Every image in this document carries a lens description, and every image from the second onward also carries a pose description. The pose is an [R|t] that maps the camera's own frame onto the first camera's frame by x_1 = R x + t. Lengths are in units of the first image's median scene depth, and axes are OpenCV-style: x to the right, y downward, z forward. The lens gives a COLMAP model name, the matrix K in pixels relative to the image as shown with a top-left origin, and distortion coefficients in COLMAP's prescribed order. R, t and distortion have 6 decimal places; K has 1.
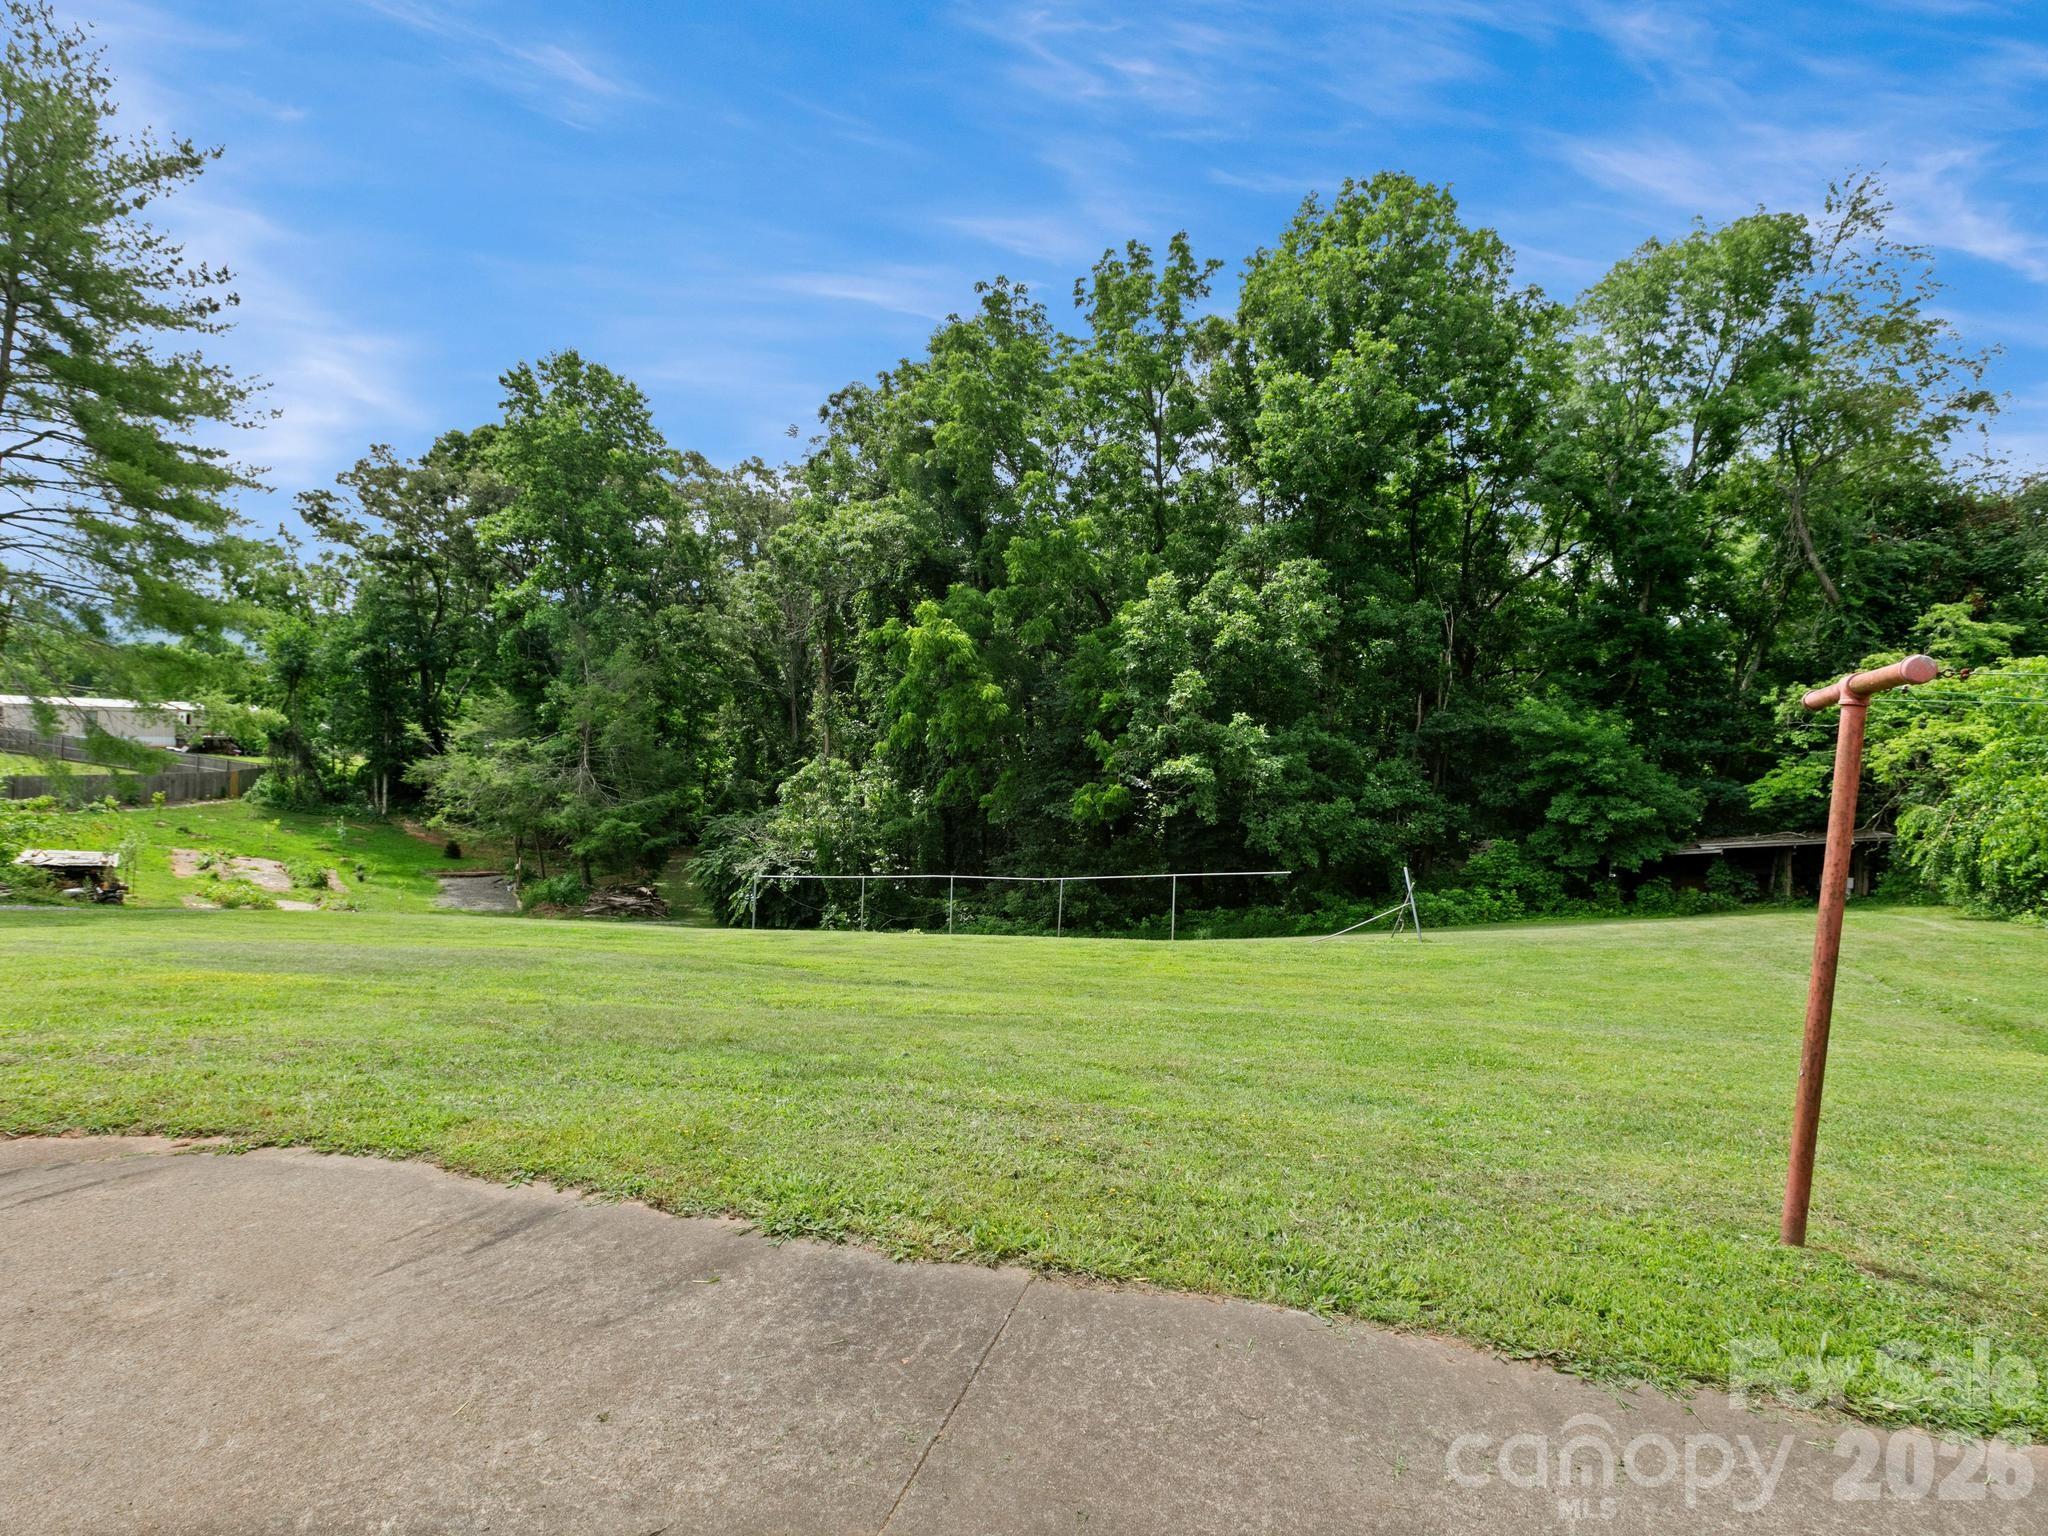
lens RADIAL K [[1031.9, 0, 1037.0], [0, 1031.9, 773.5], [0, 0, 1]] dist [0.000638, 0.001487]
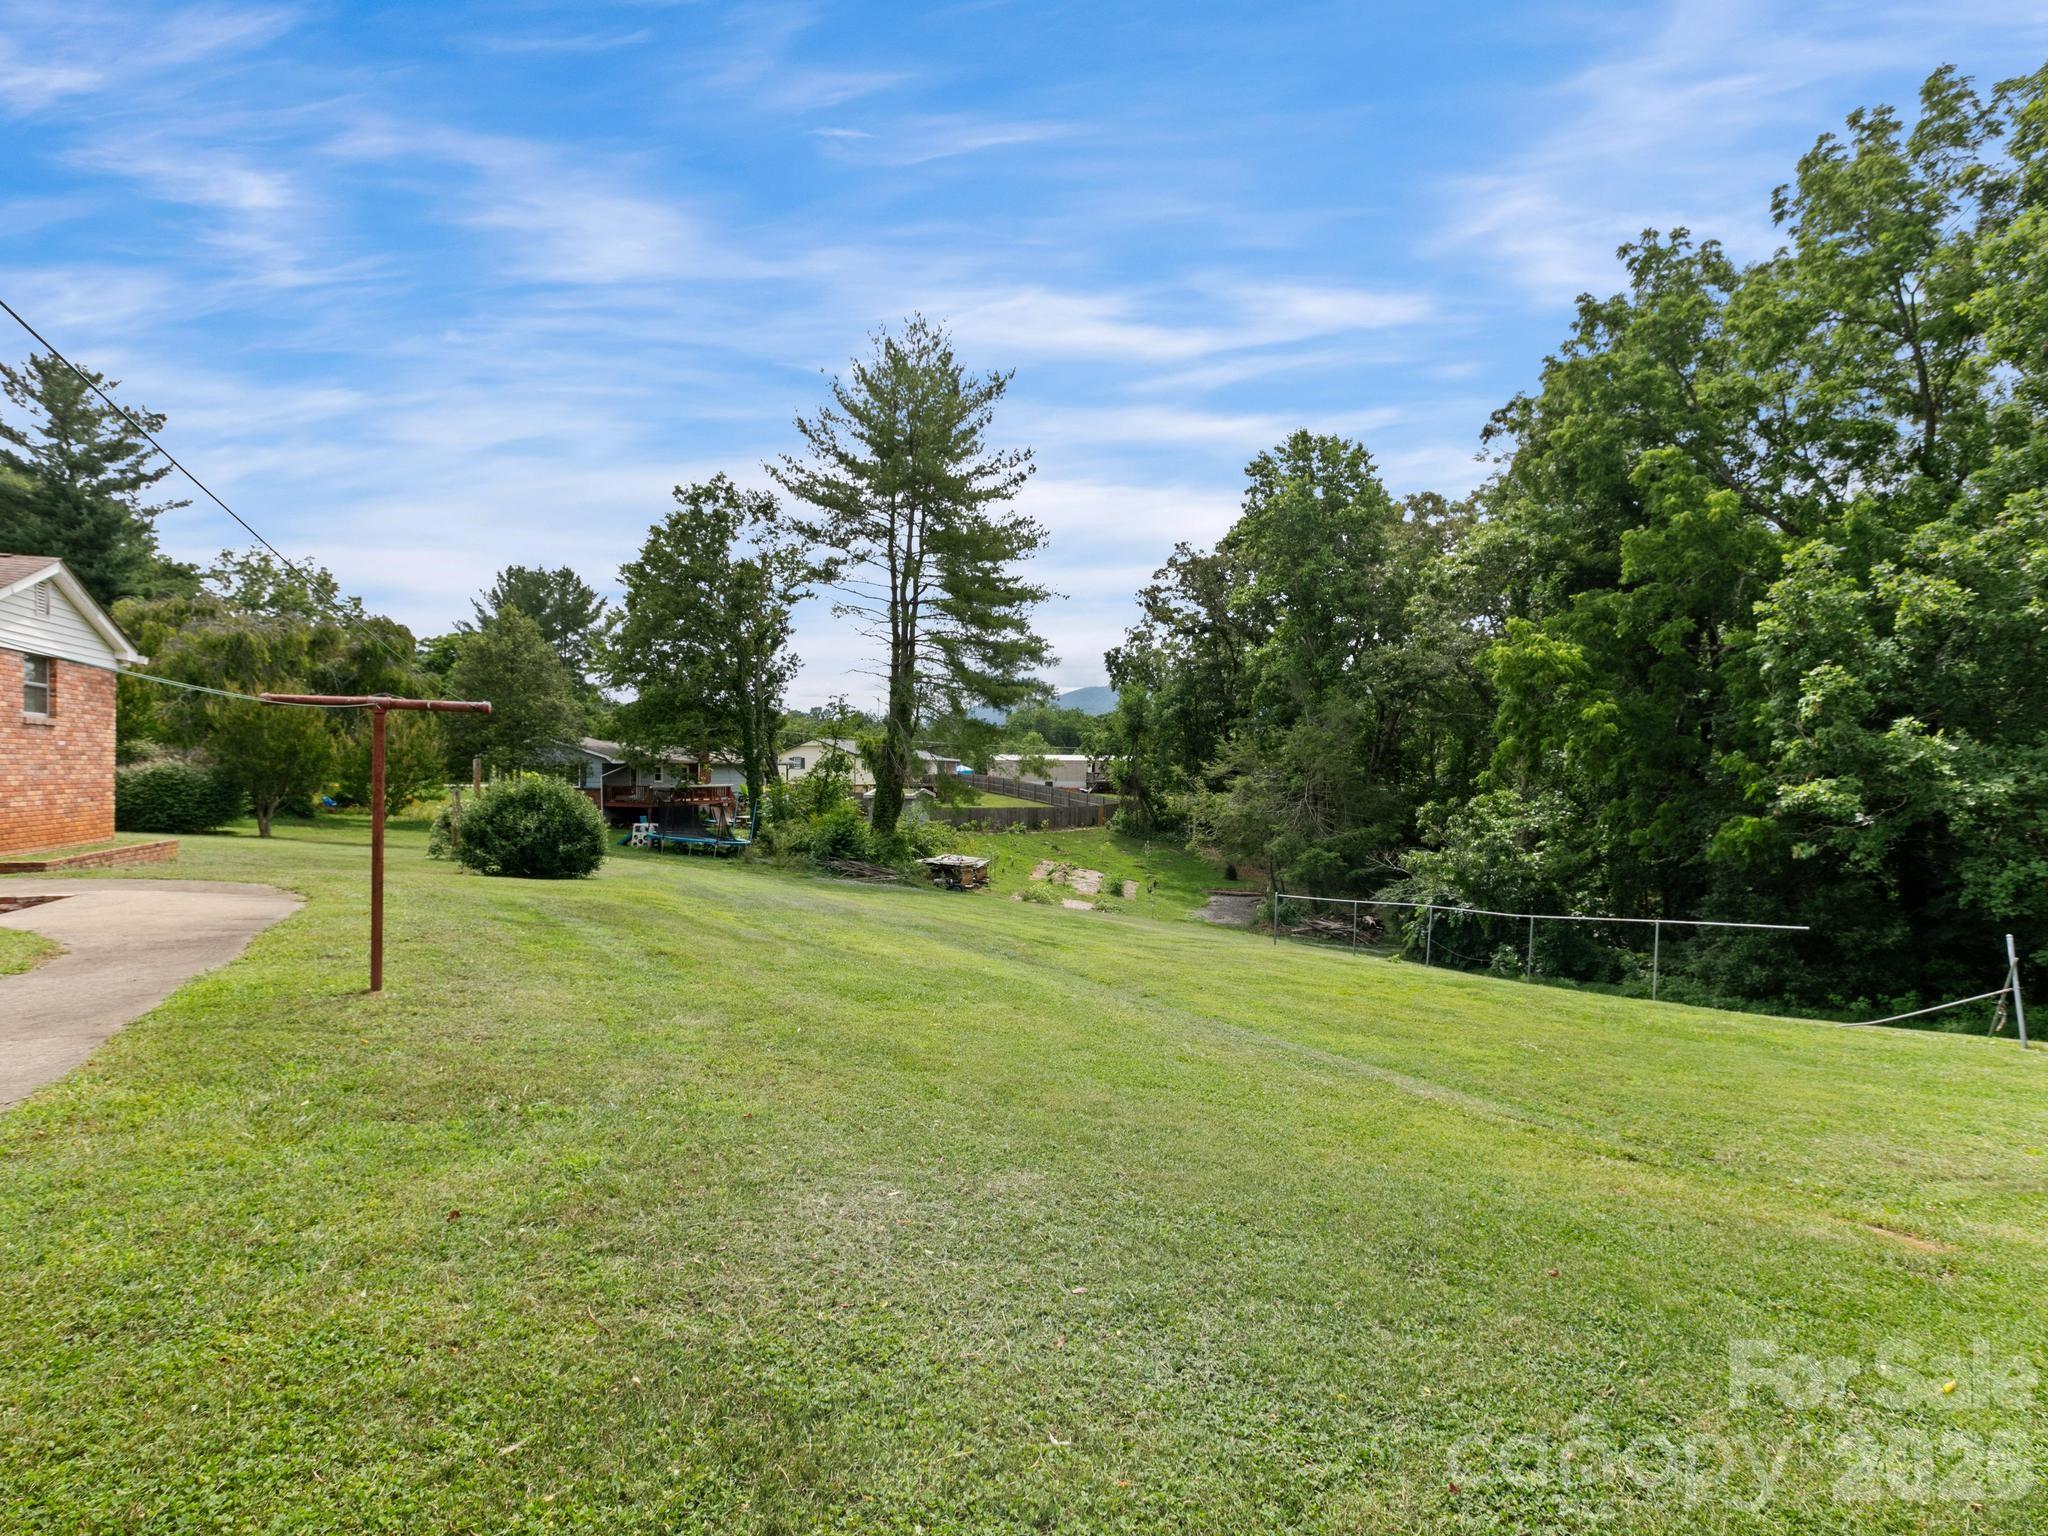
lens RADIAL K [[1031.9, 0, 1021.3], [0, 1031.9, 776.3], [0, 0, 1]] dist [0.000638, 0.001487]
pose [[0.681583, -0.019380, -0.731484, 0.222138], [-0.007548, 0.999410, -0.033512, 0.008513], [0.731702, 0.028362, 0.681035, 0.036650]]
